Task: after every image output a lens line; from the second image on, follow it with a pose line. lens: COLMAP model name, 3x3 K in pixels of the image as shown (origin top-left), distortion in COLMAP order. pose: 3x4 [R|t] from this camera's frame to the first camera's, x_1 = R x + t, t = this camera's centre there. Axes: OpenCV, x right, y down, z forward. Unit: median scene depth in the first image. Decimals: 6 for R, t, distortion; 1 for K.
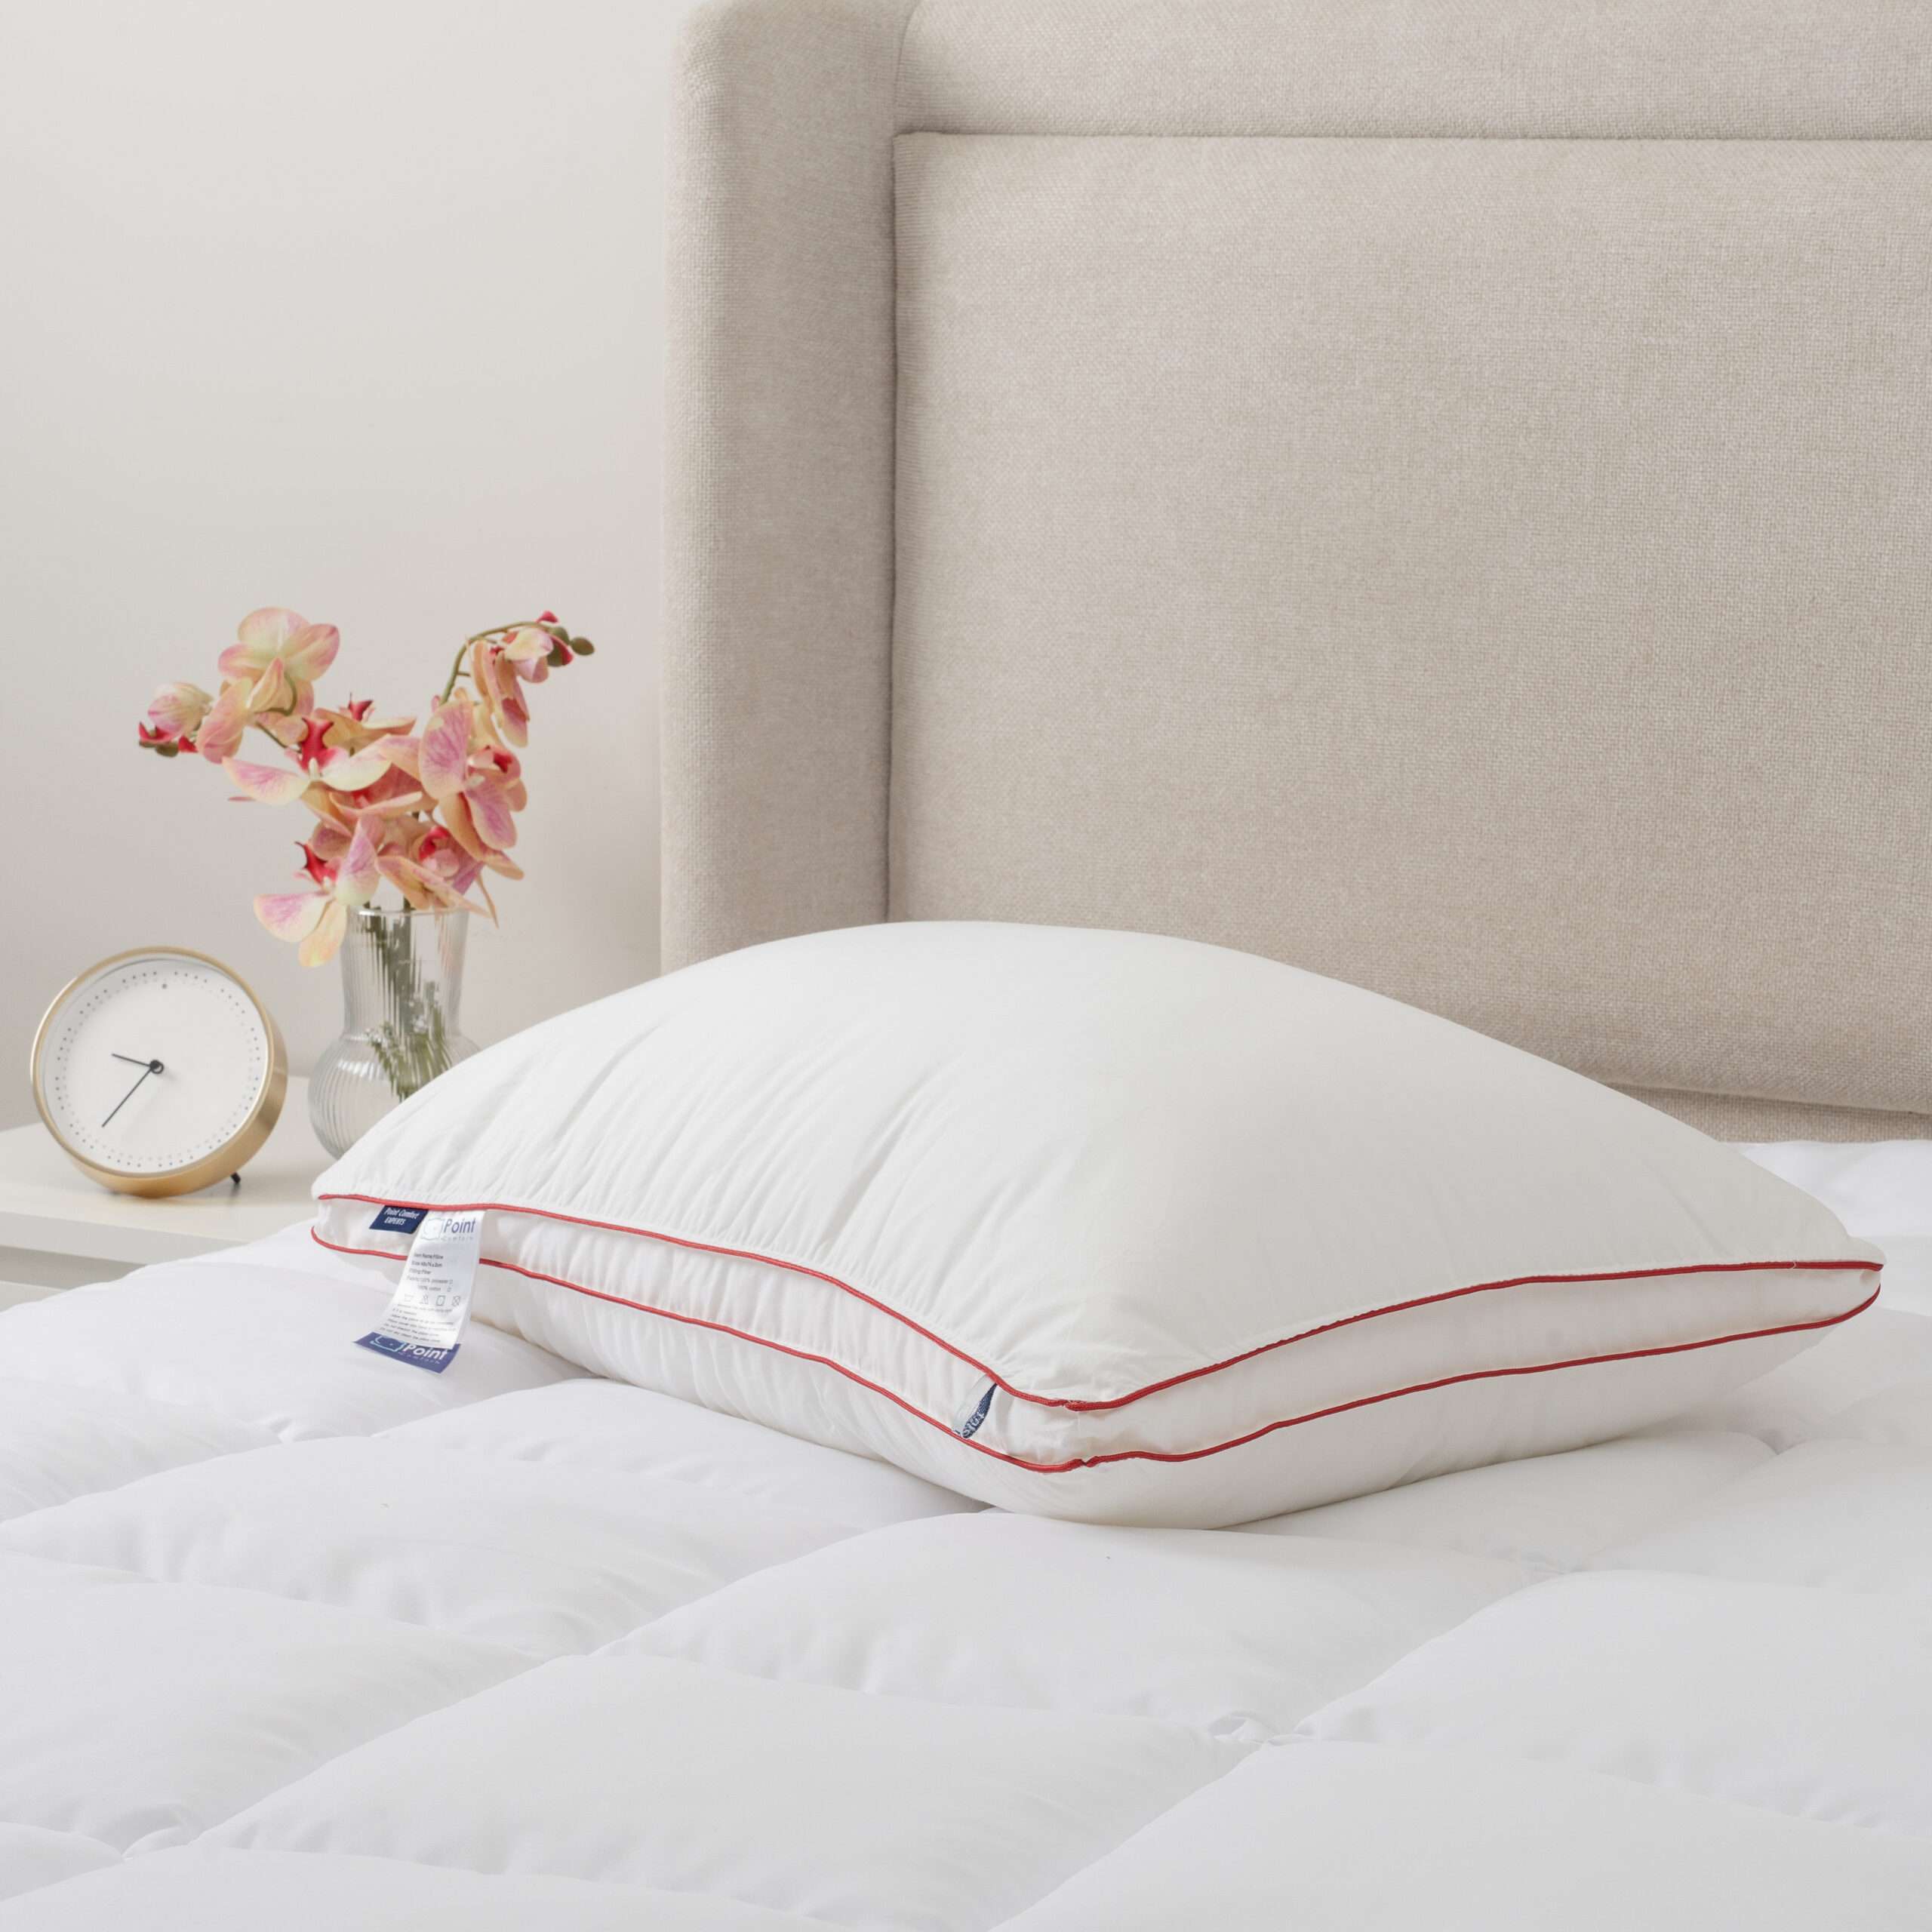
lens RADIAL K [[5414.0, 0, 965.6], [0, 5414.0, 968.0], [0, 0, 1]] dist [0.048861, 0.000000]
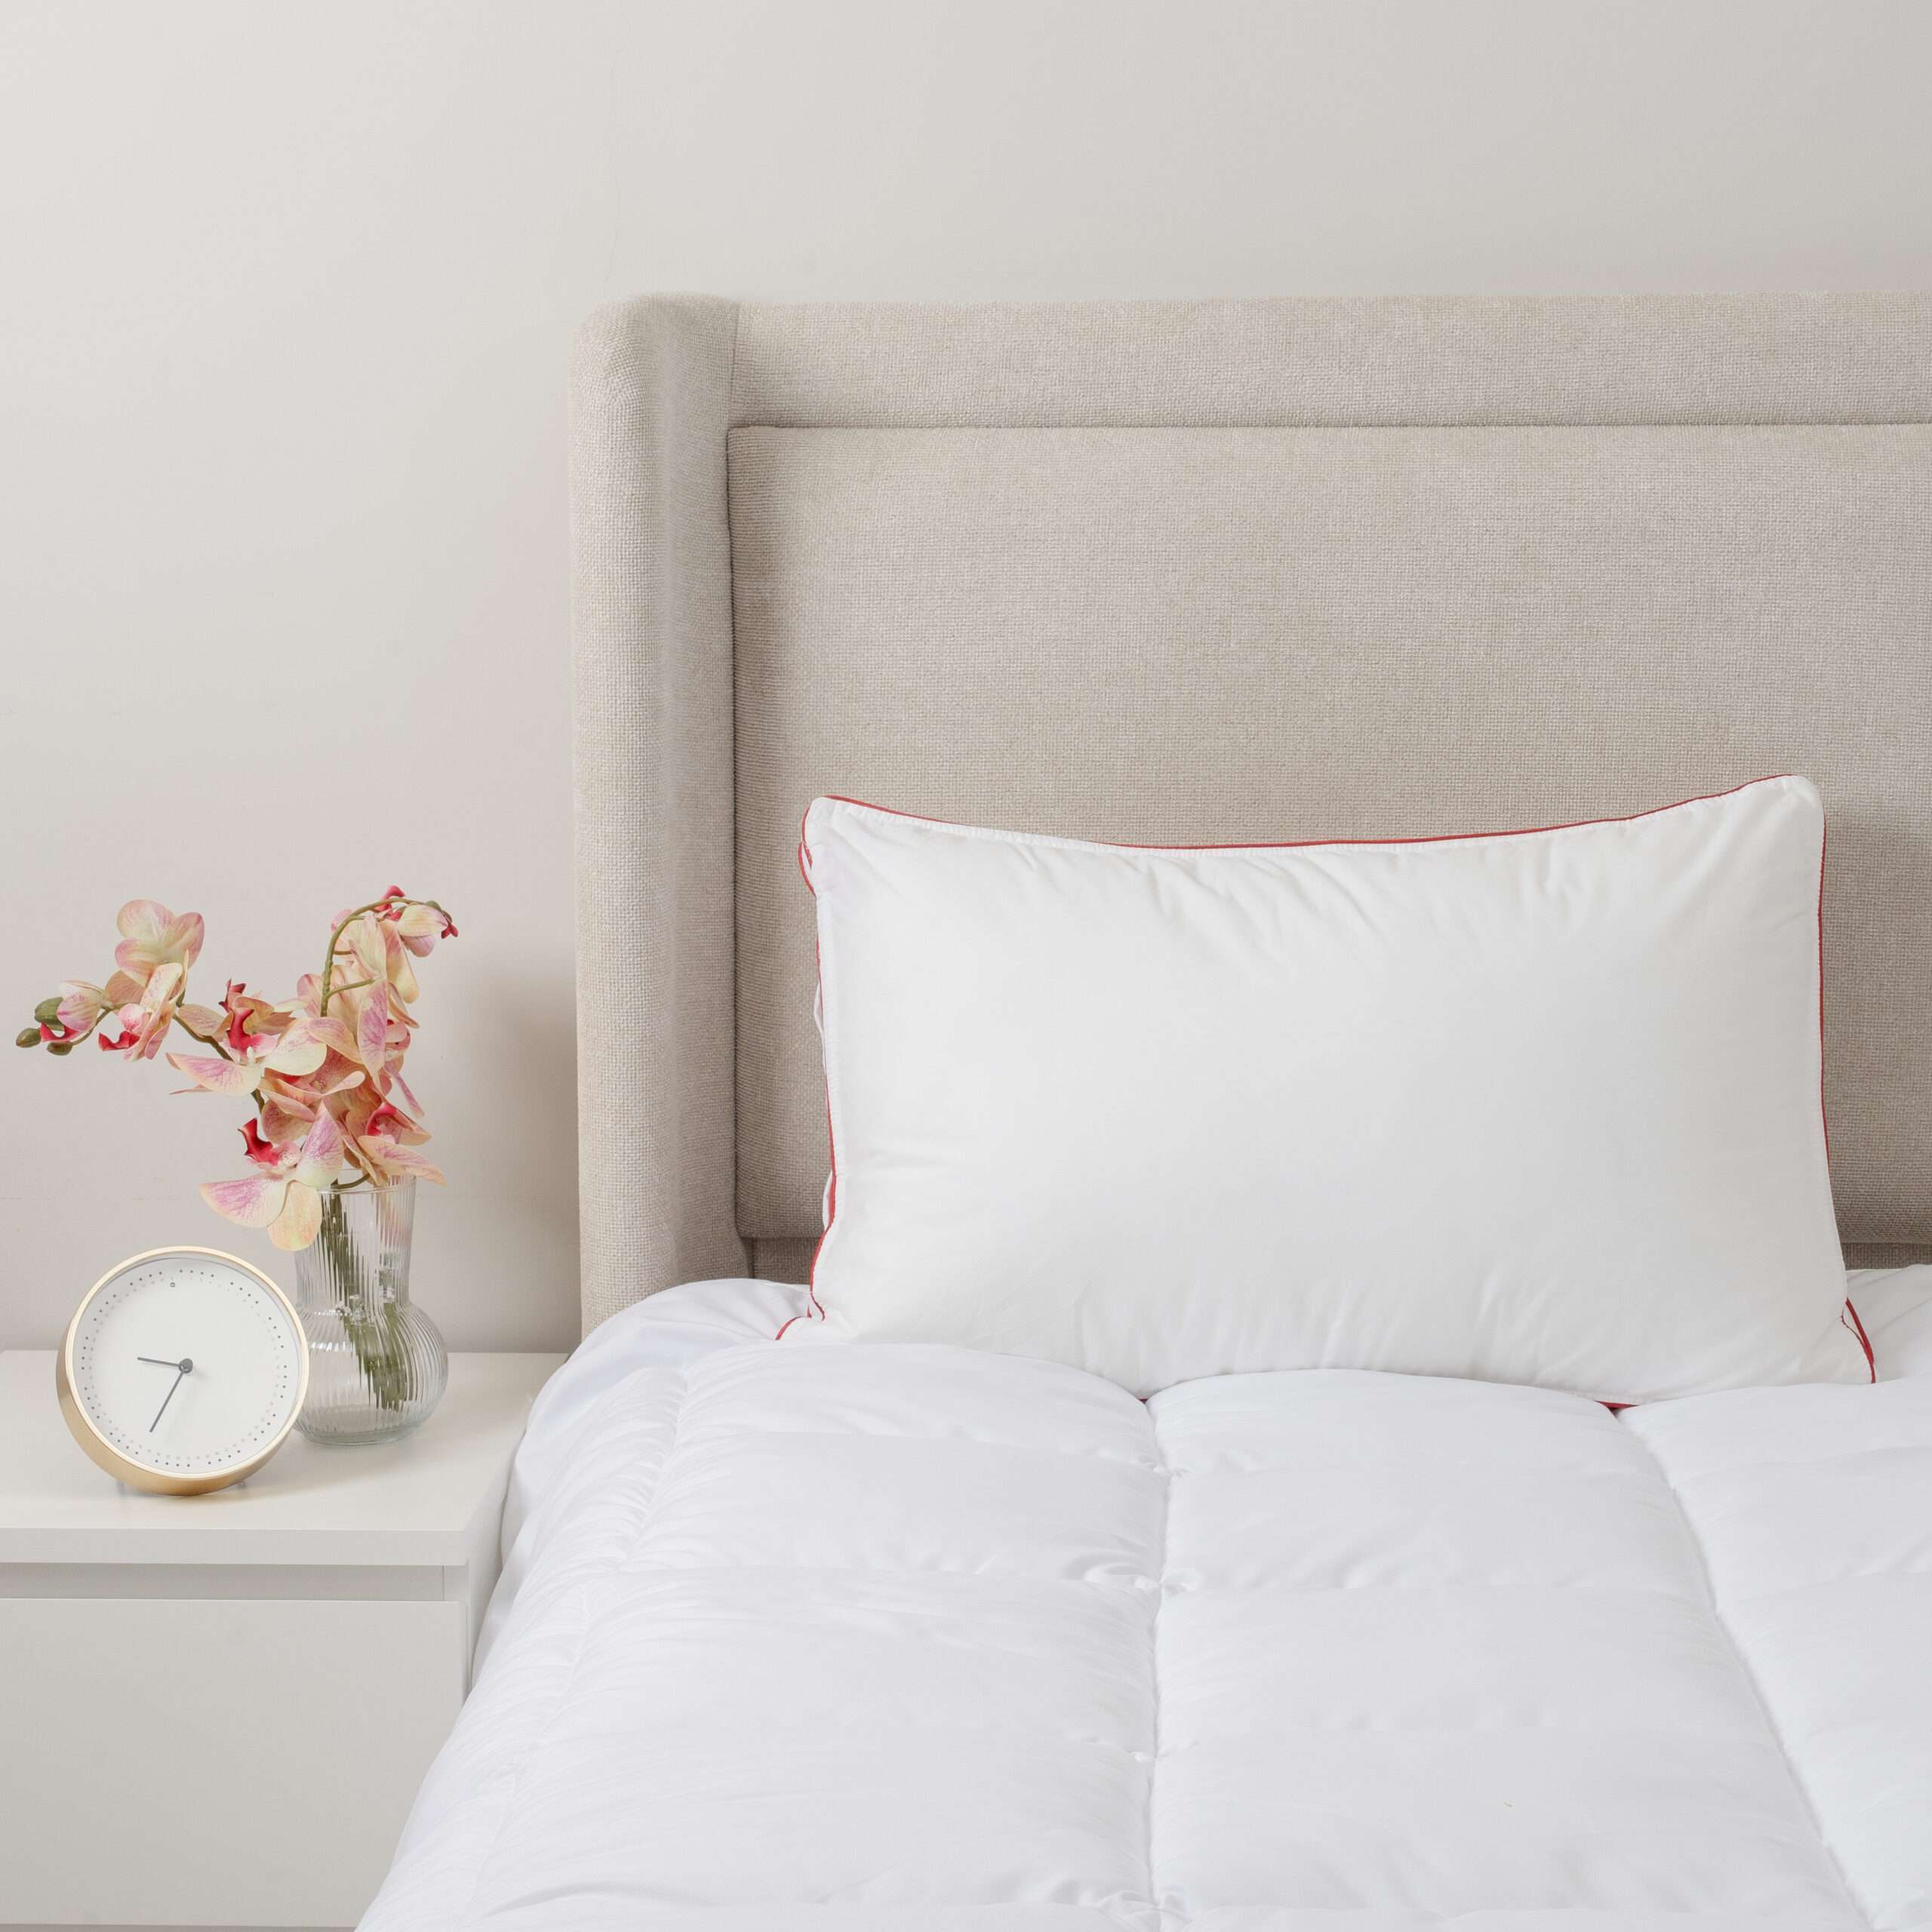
lens RADIAL K [[4505.1, 0, 967.4], [0, 4505.1, 962.2], [0, 0, 1]] dist [0.009315, 0.000000]
pose [[0.893161, -0.071993, 0.443938, -0.384674], [0.078002, 0.996942, 0.004741, -0.049128], [-0.442921, 0.030394, 0.896045, 0.180099]]
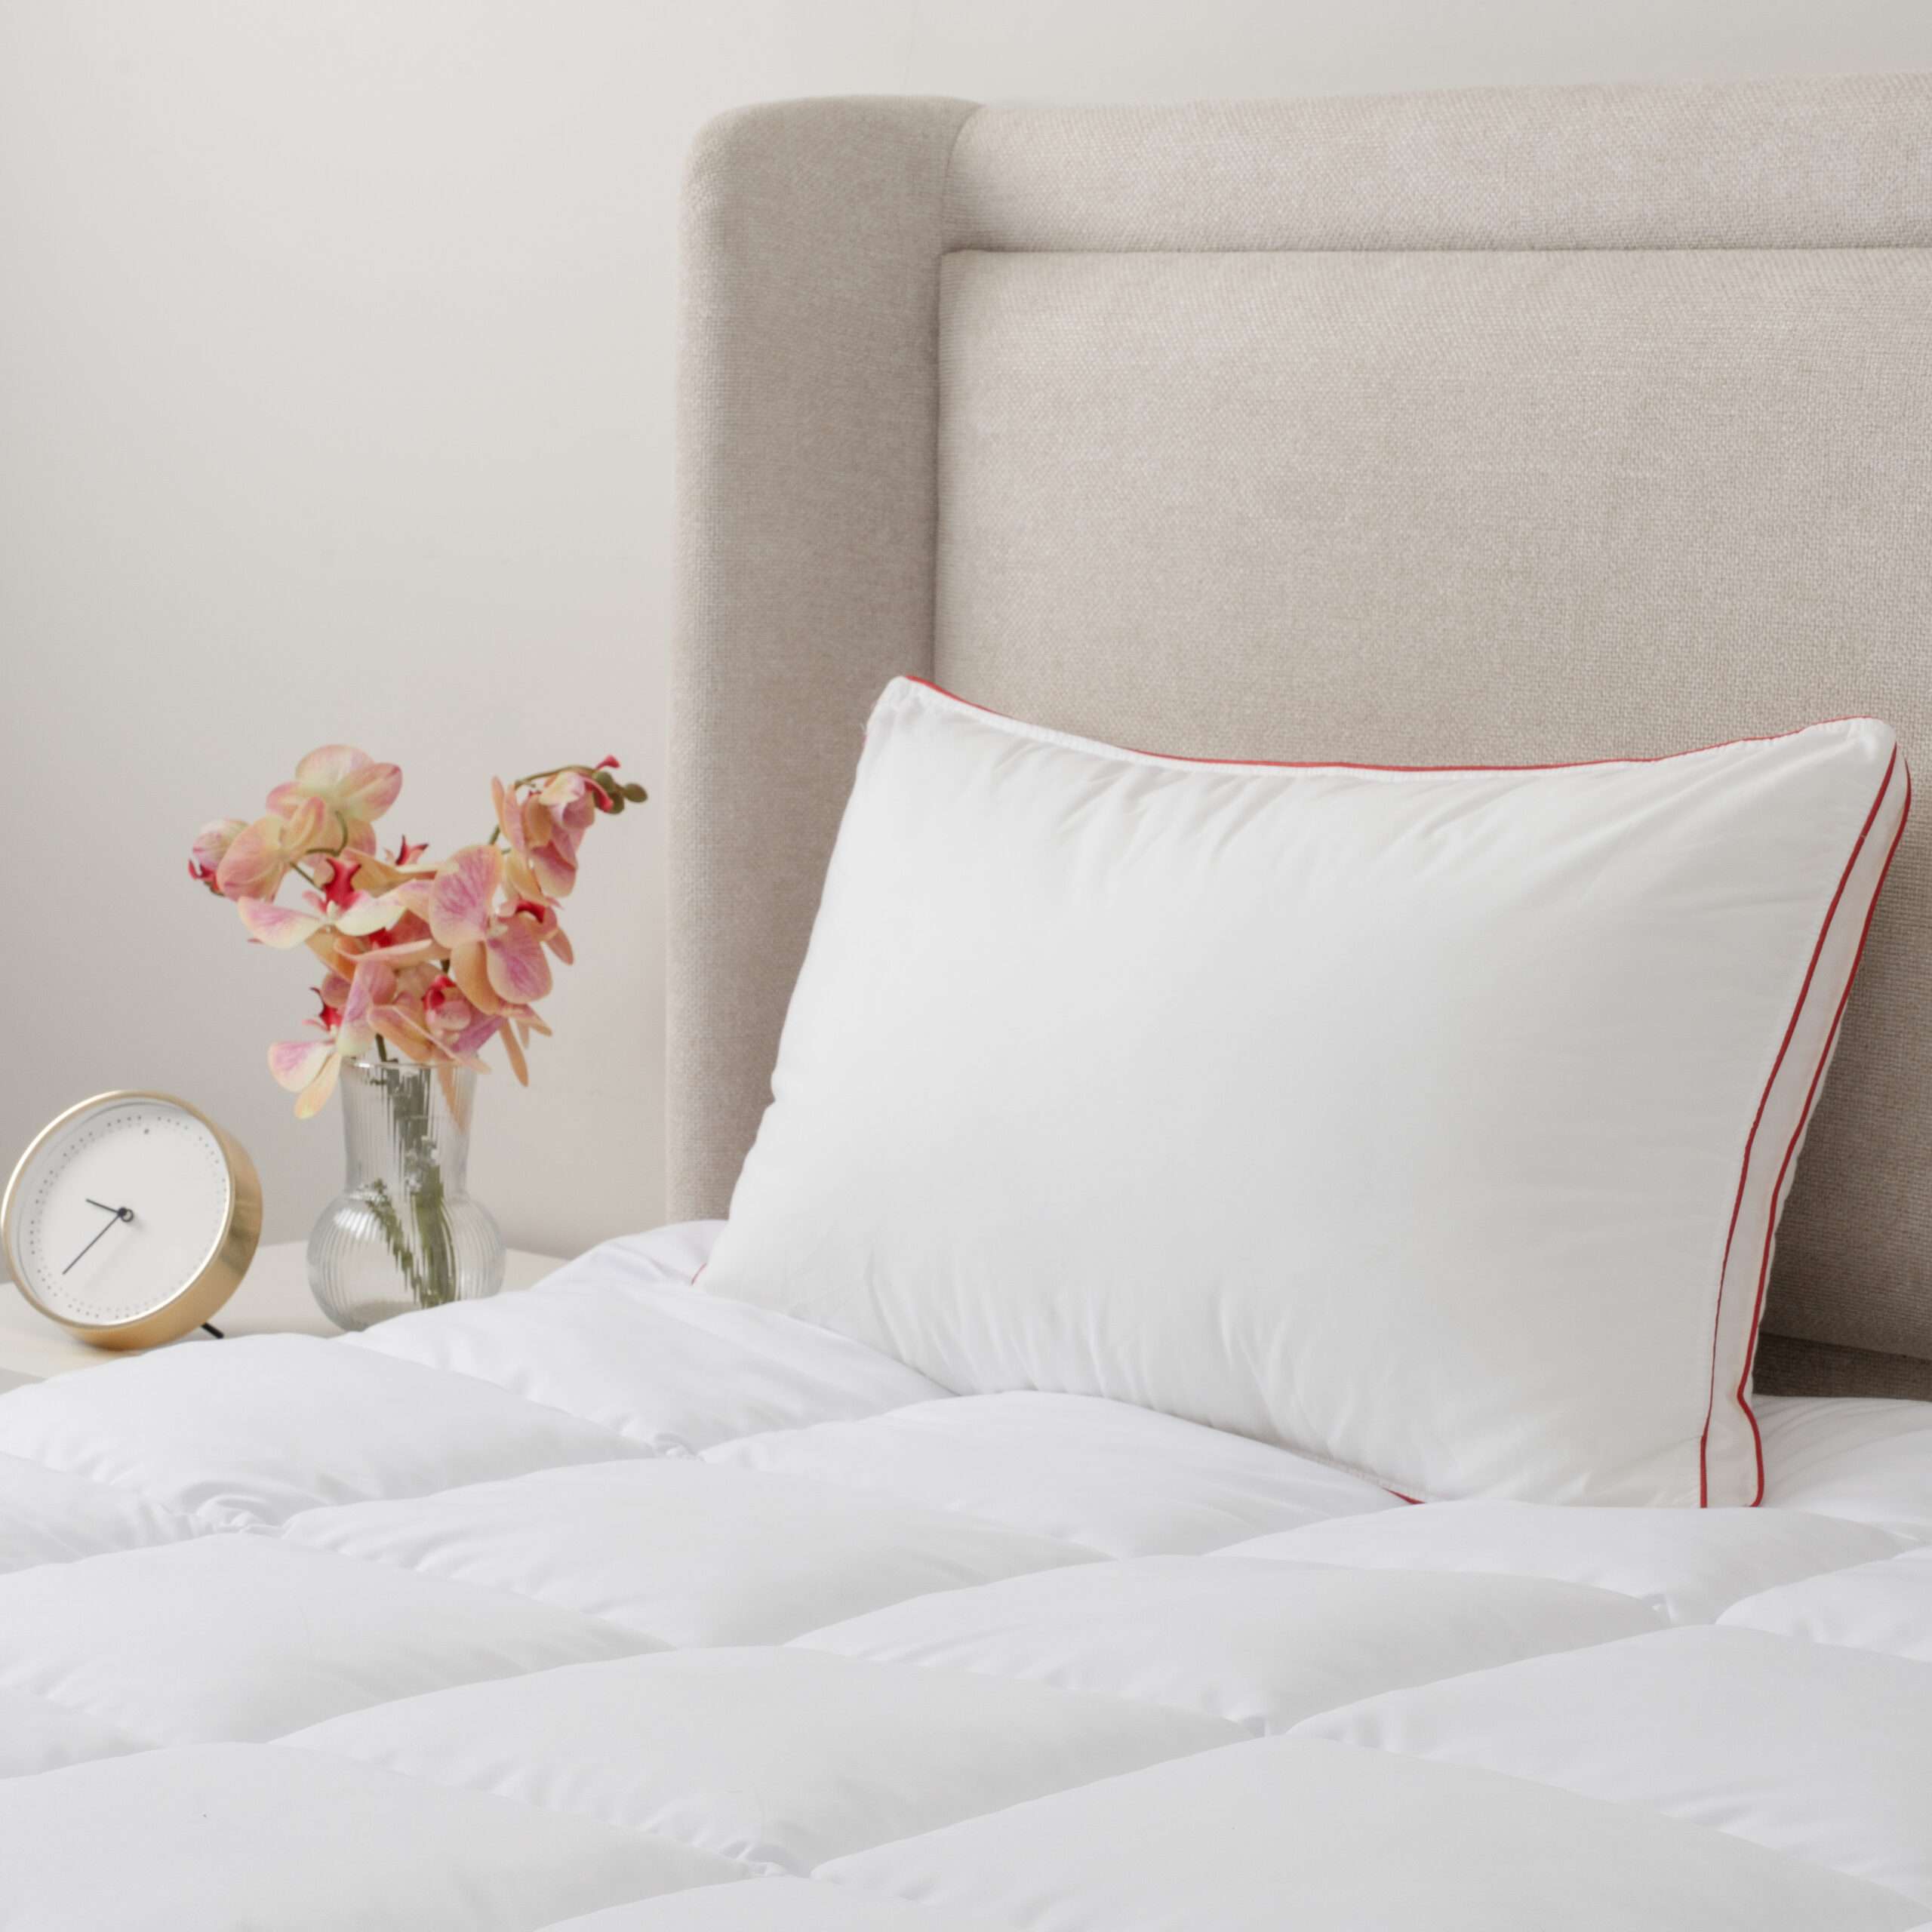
lens RADIAL K [[5181.4, 0, 968.6], [0, 5181.4, 1037.0], [0, 0, 1]] dist [0.040065, 0.000000]
pose [[0.969258, 0.037464, -0.243176, 0.217503], [-0.042775, 0.998947, -0.016594, -0.004359], [0.242298, 0.026486, 0.969840, 0.141540]]
